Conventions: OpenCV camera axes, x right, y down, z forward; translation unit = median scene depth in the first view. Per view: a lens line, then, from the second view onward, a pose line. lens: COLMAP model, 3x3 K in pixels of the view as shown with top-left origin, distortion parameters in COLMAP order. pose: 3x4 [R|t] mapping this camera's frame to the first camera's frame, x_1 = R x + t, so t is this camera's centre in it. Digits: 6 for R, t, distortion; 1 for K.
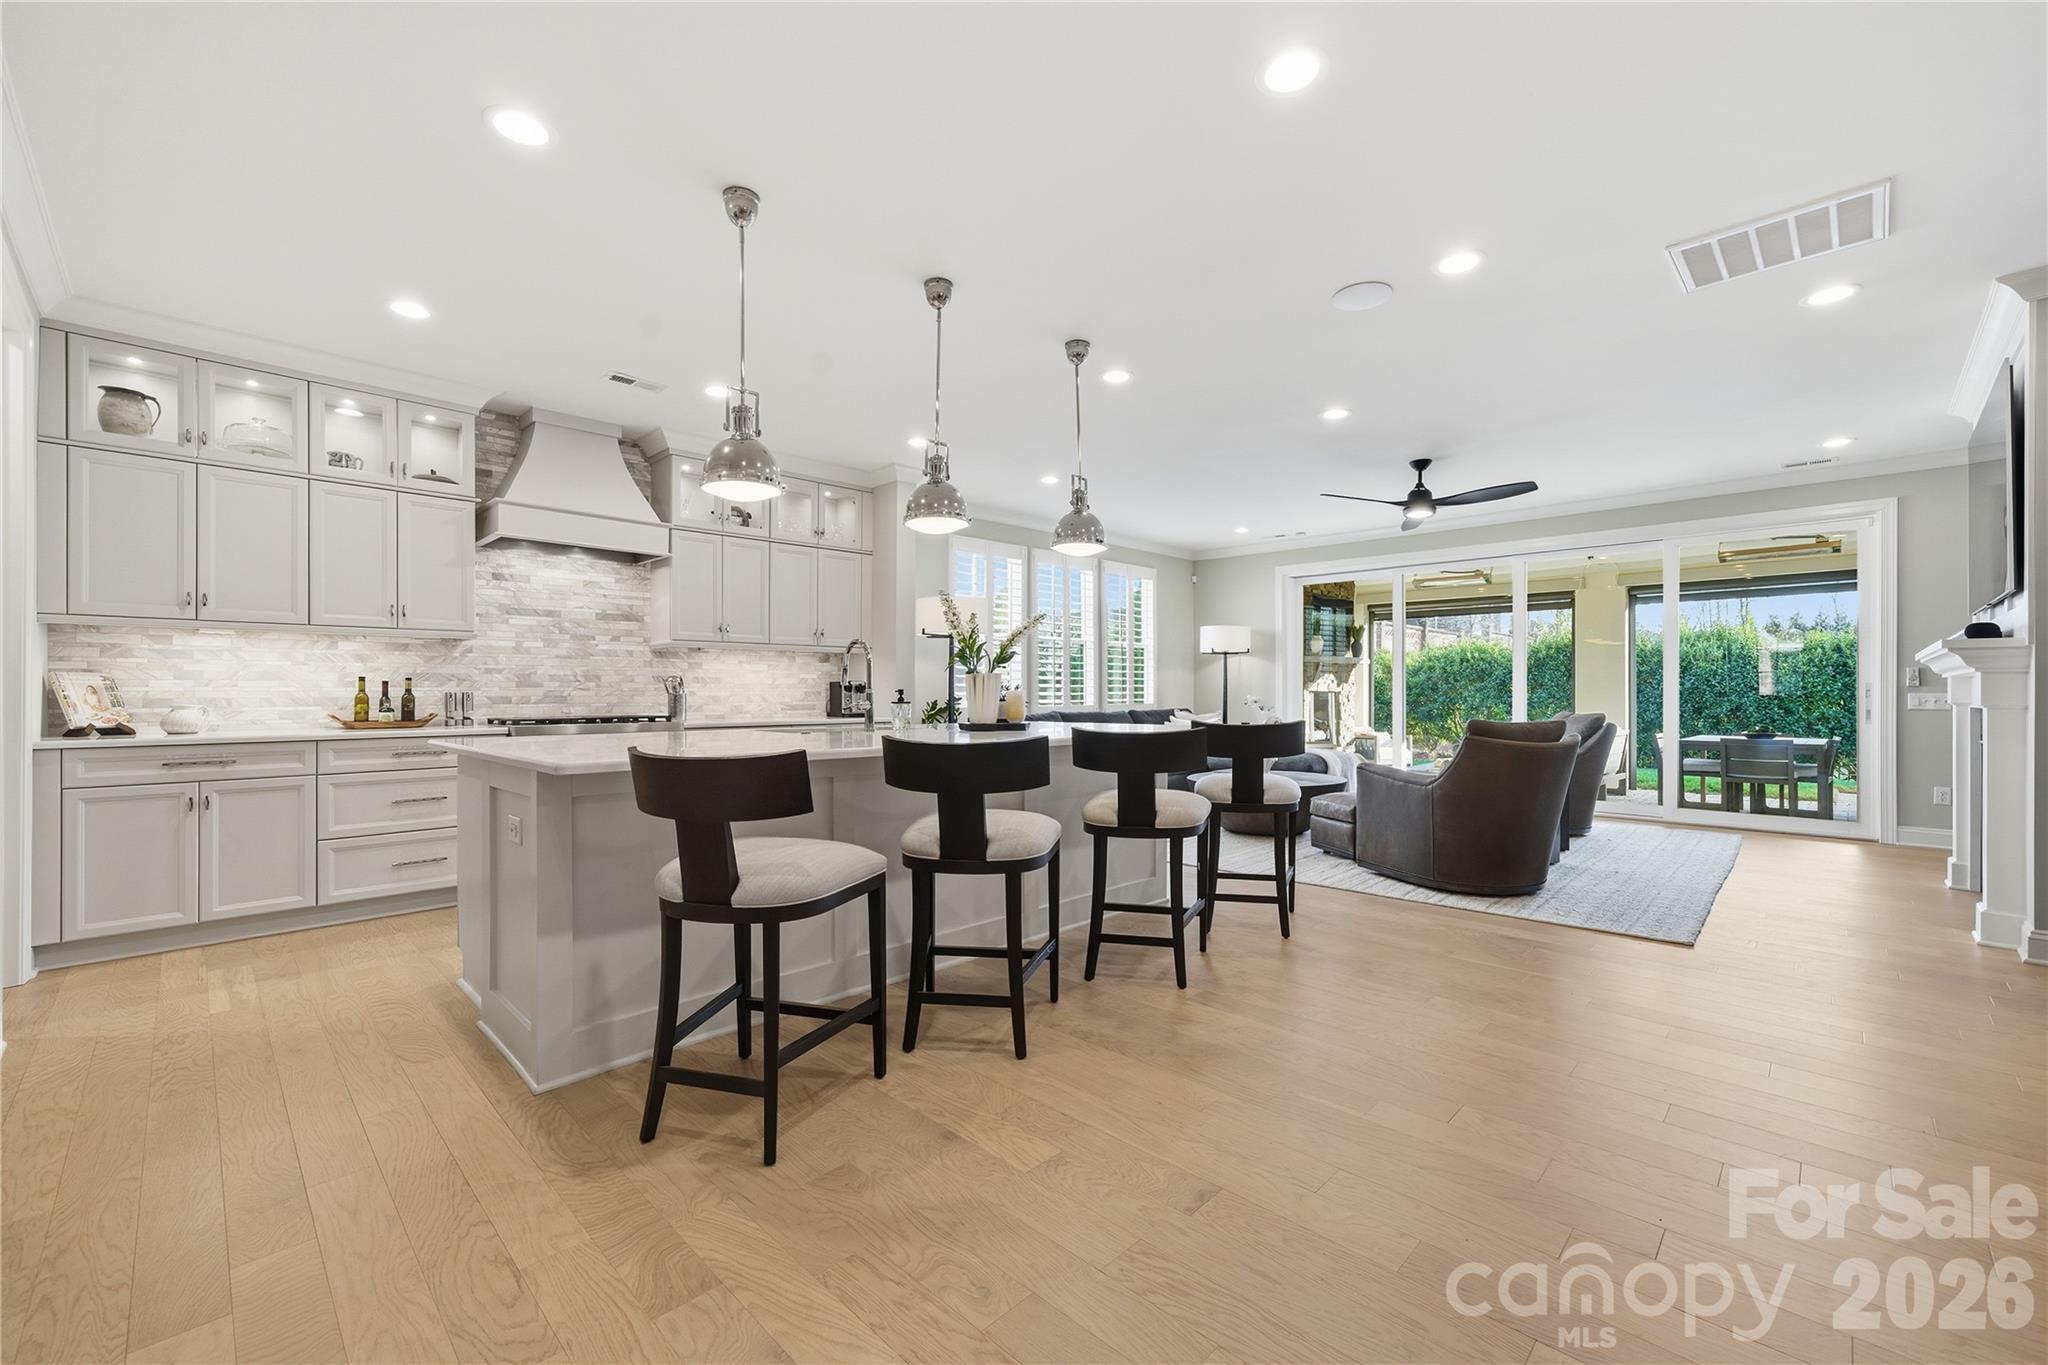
lens RADIAL K [[846.0, 0, 1009.1], [0, 846.0, 686.9], [0, 0, 1]] dist [-0.017003, 0.001782]
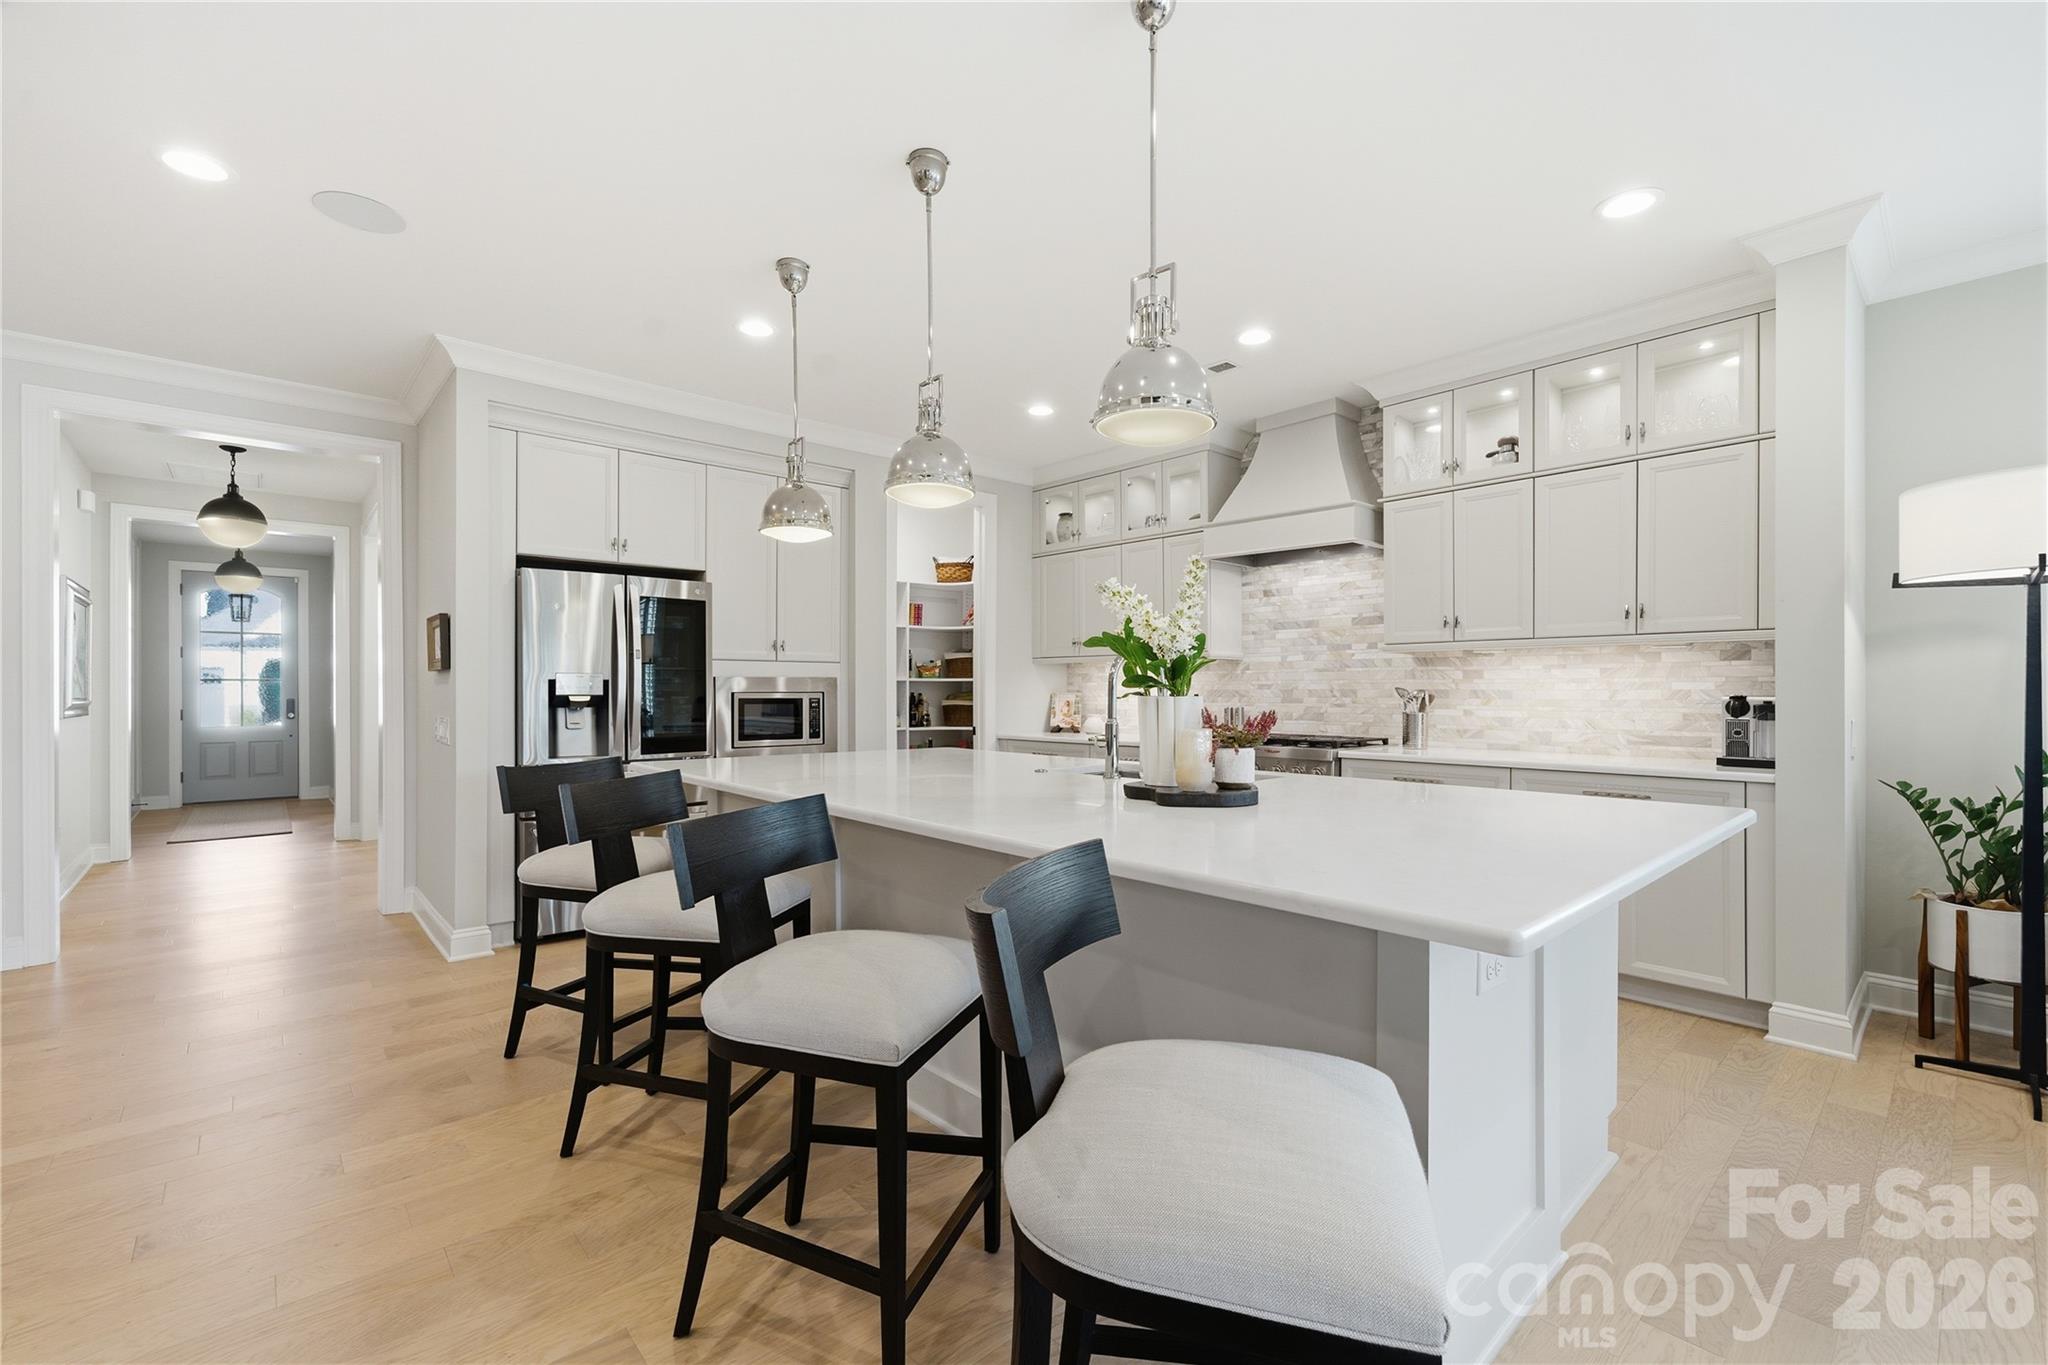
lens RADIAL K [[862.2, 0, 1037.6], [0, 862.2, 683.2], [0, 0, 1]] dist [-0.009551, 0.000856]
pose [[-0.033173, -0.011808, -0.999380, 0.417306], [0.003030, 0.999924, -0.011915, -0.011135], [0.999445, -0.003423, -0.033135, 0.725172]]
